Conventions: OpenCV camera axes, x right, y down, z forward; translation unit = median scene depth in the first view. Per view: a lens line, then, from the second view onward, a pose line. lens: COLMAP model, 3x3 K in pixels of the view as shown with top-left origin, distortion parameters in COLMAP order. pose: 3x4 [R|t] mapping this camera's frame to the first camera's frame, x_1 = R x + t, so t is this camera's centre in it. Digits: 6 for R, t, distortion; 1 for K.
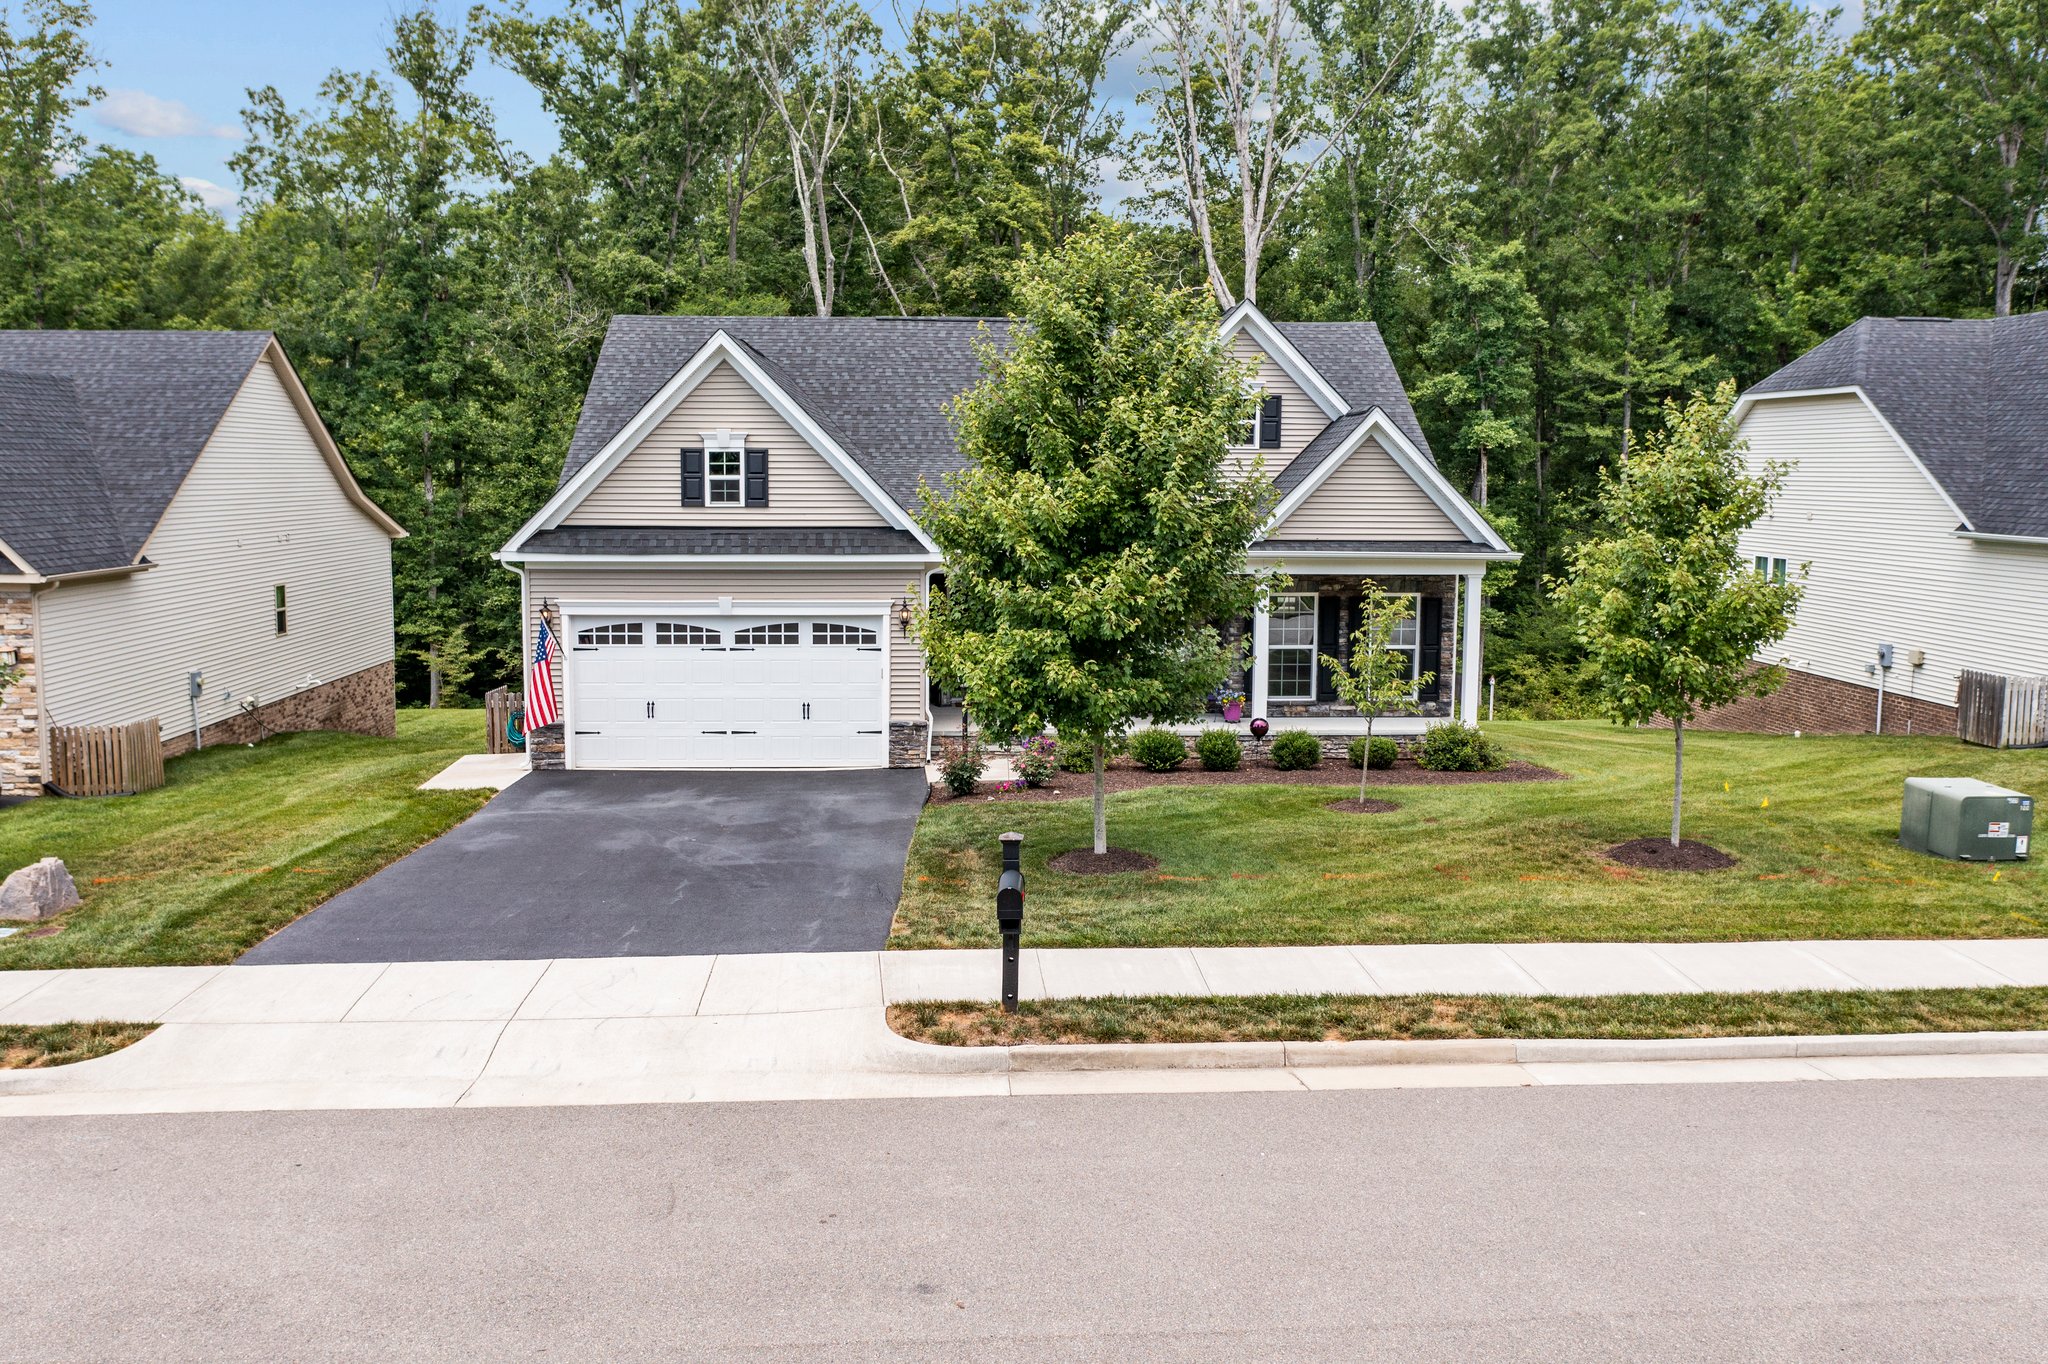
lens RADIAL K [[1629.5, 0, 1002.5], [0, 1629.5, 662.8], [0, 0, 1]] dist [-0.019862, -0.006210]
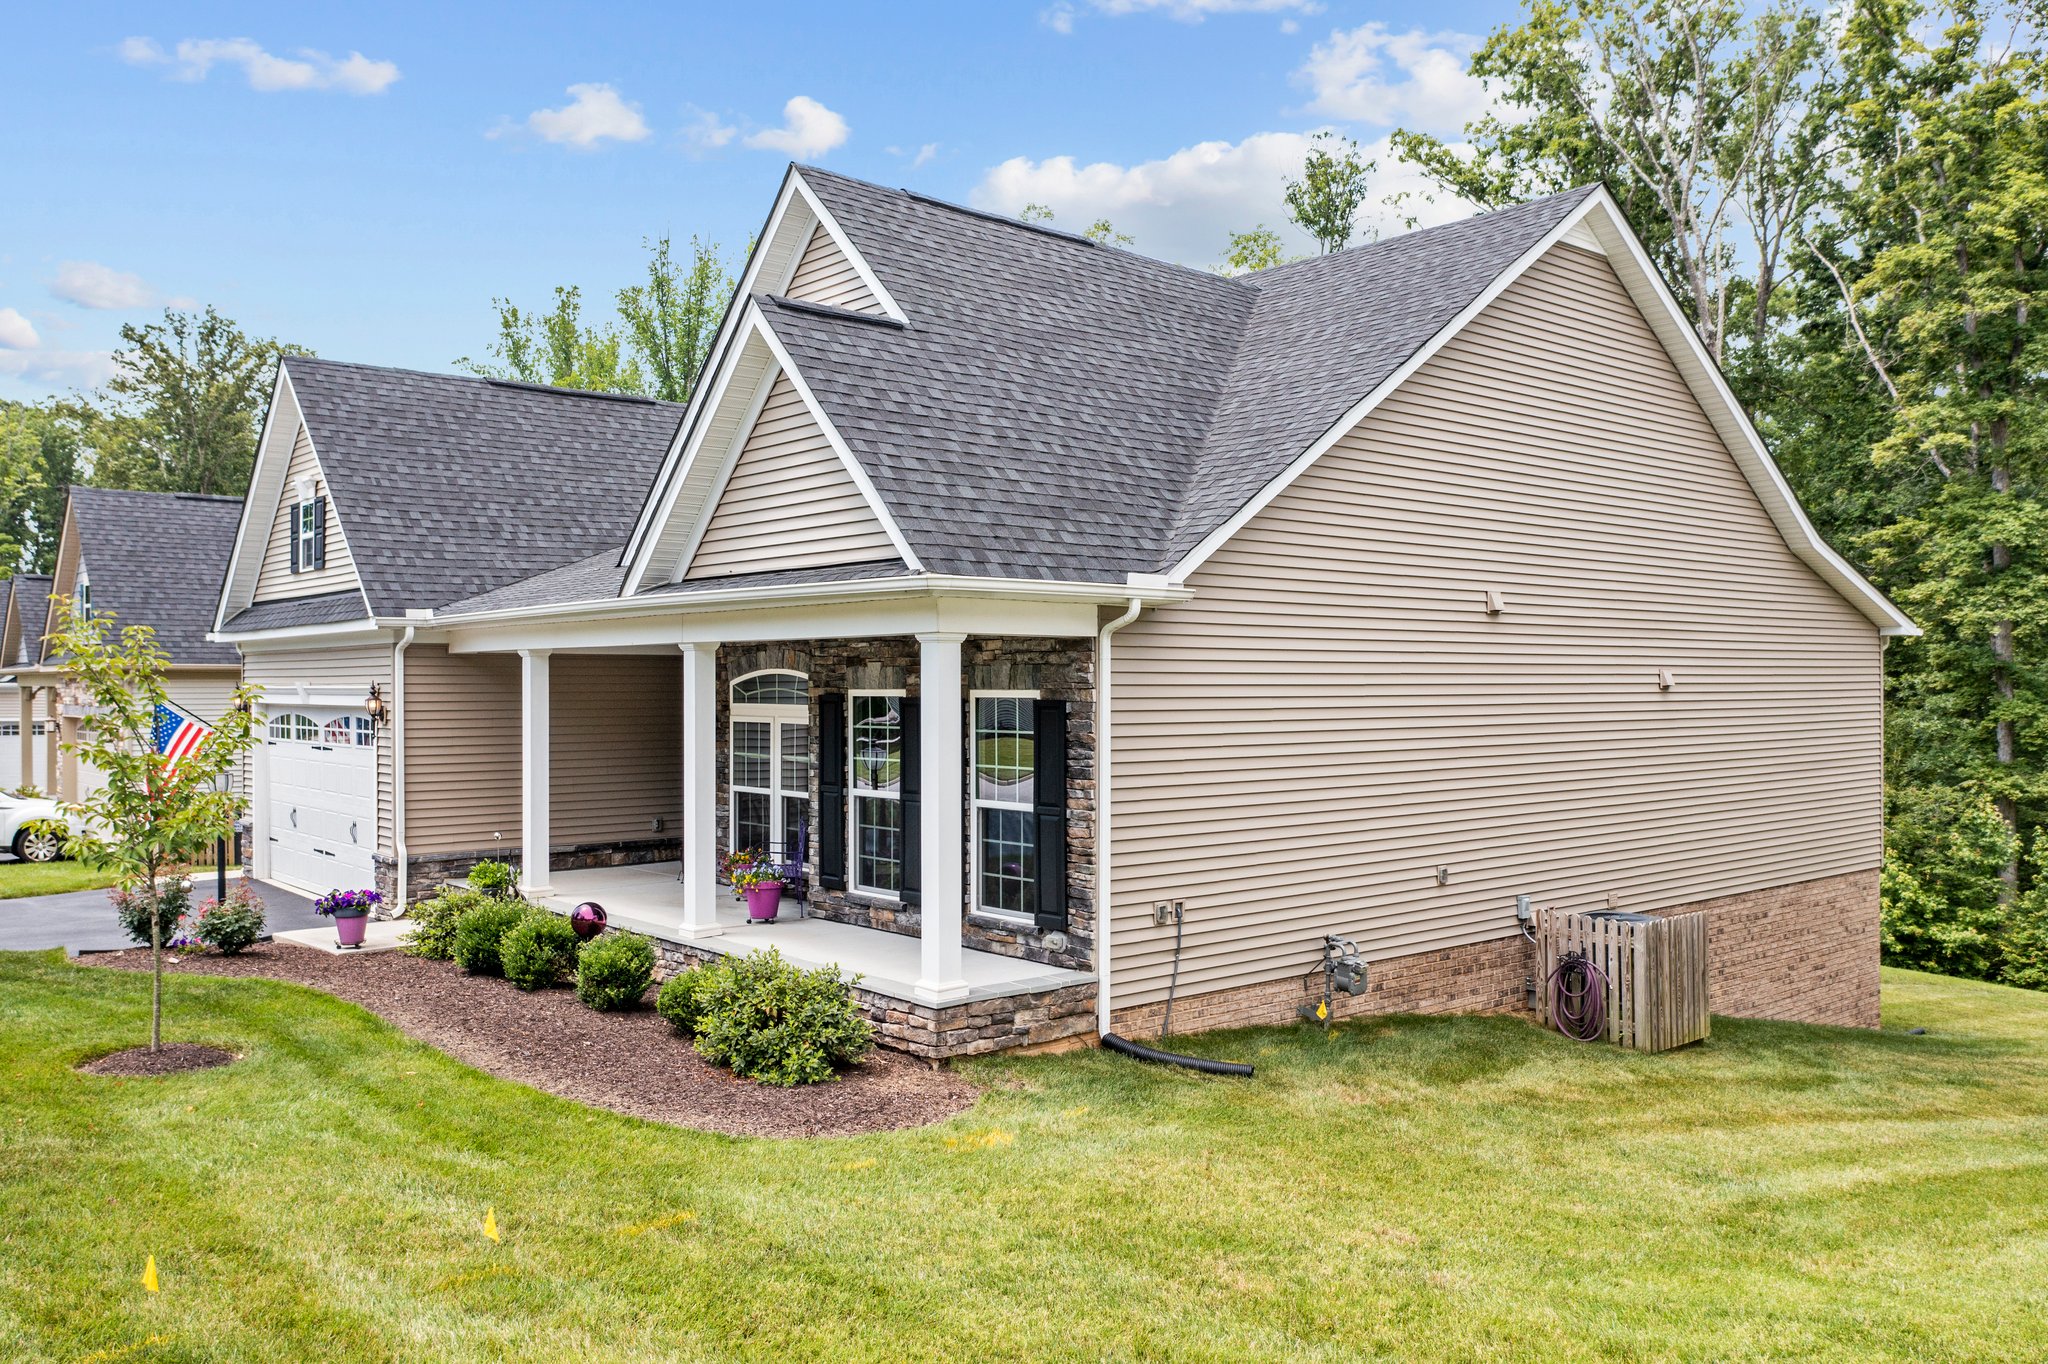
lens RADIAL K [[1629.5, 0, 976.4], [0, 1629.5, 683.9], [0, 0, 1]] dist [-0.019862, -0.006210]
pose [[0.596113, -0.006129, -0.802877, 0.677717], [-0.089522, 0.993228, -0.074049, -0.009837], [0.797894, 0.116017, 0.591528, 0.785637]]
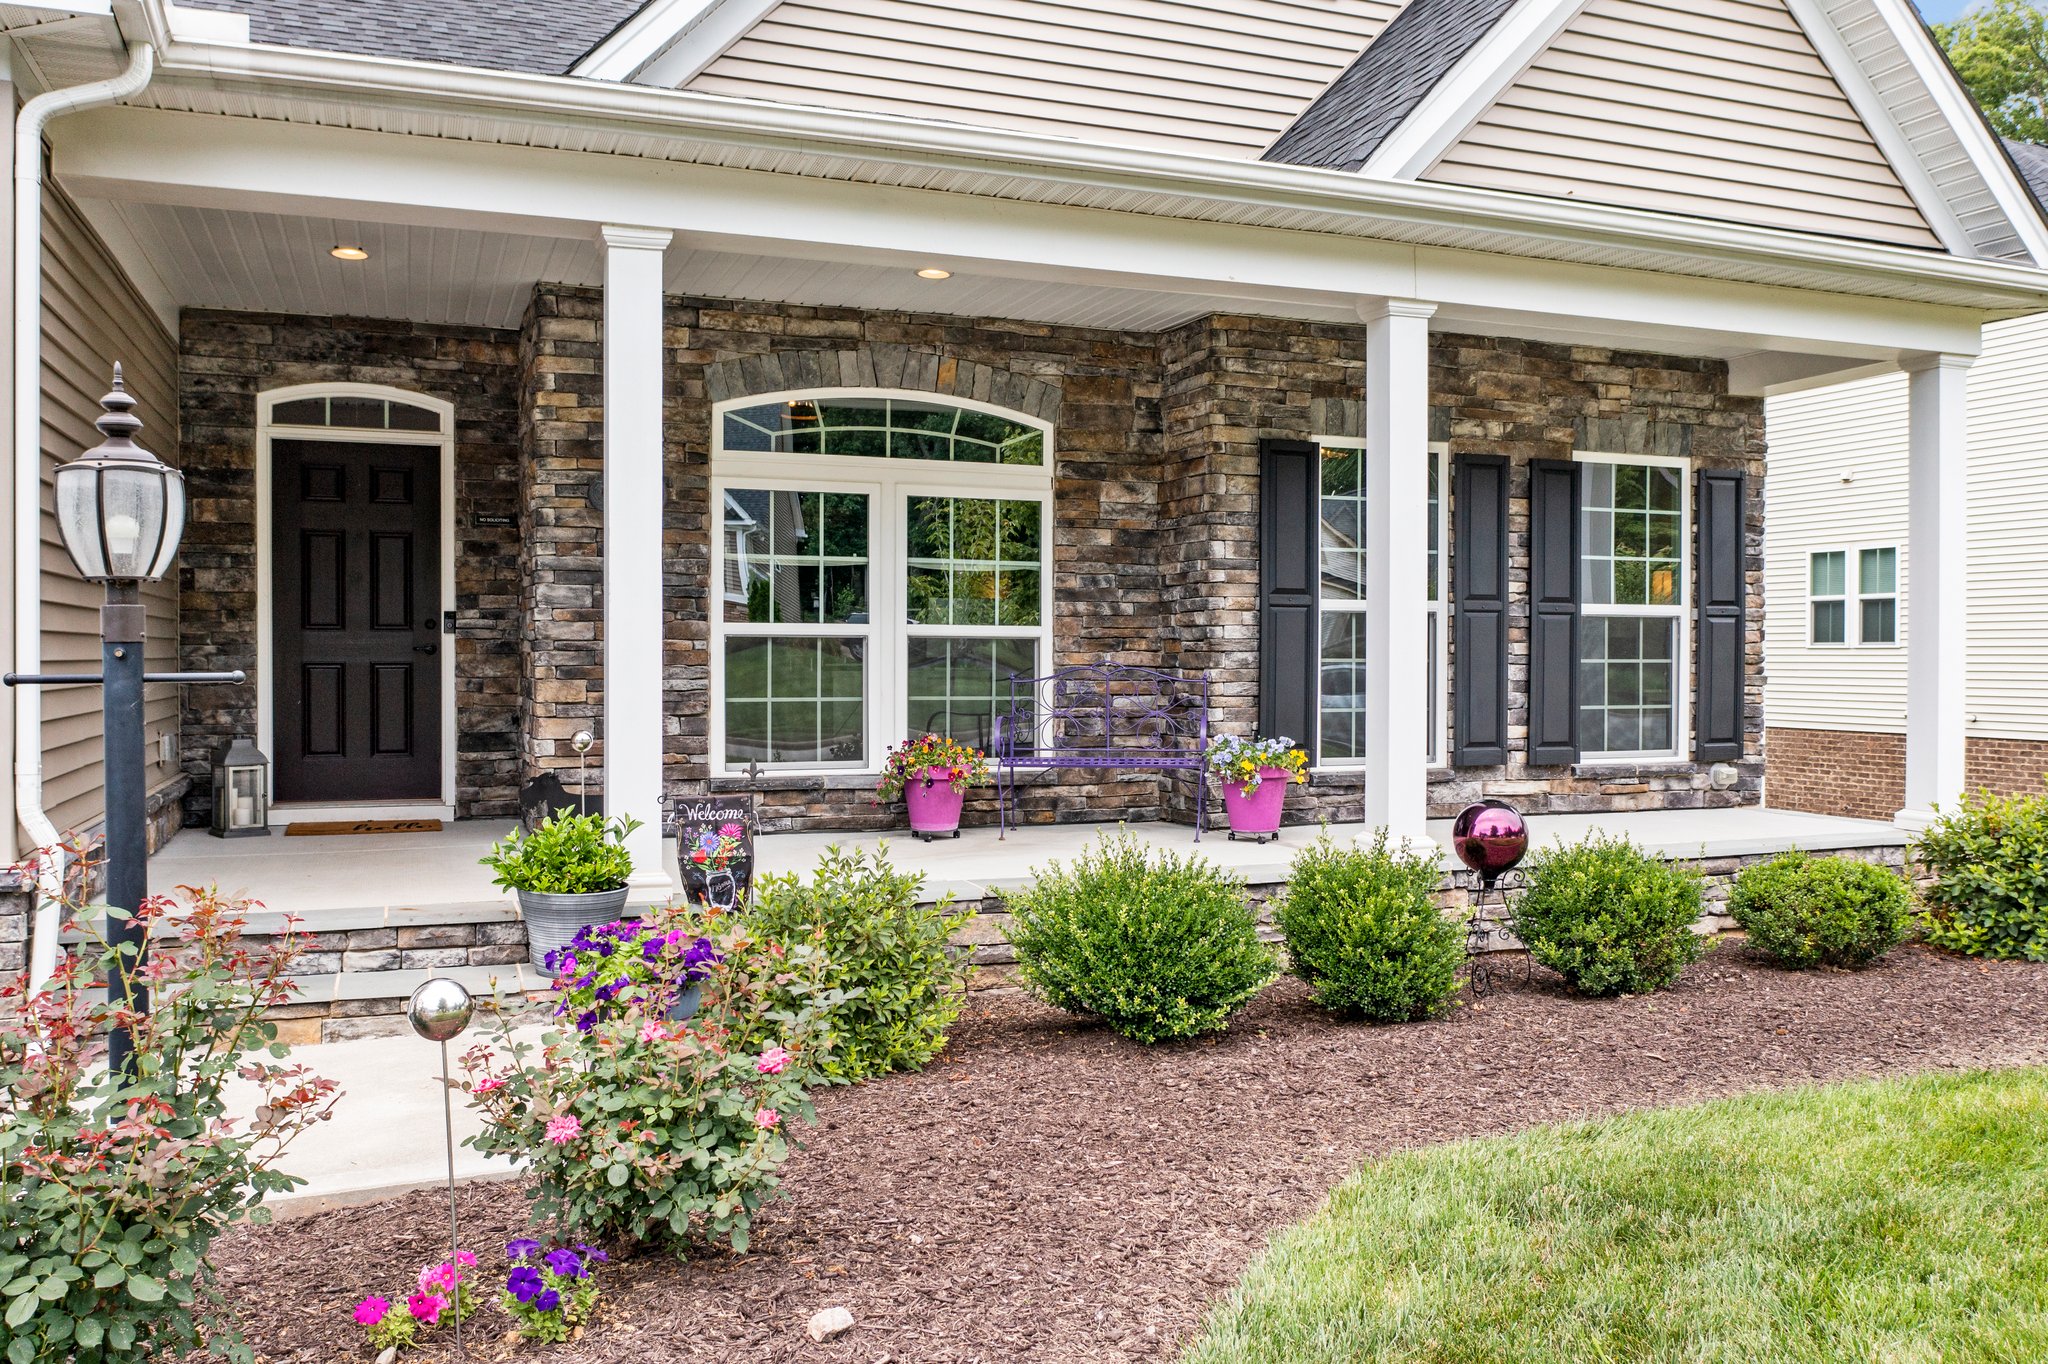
lens RADIAL K [[1629.5, 0, 1021.3], [0, 1629.5, 671.4], [0, 0, 1]] dist [-0.019862, -0.006210]
pose [[0.948791, -0.006238, 0.315843, 0.005514], [0.039548, 0.994285, -0.099166, 0.036505], [-0.313419, 0.106579, 0.943615, 0.787491]]
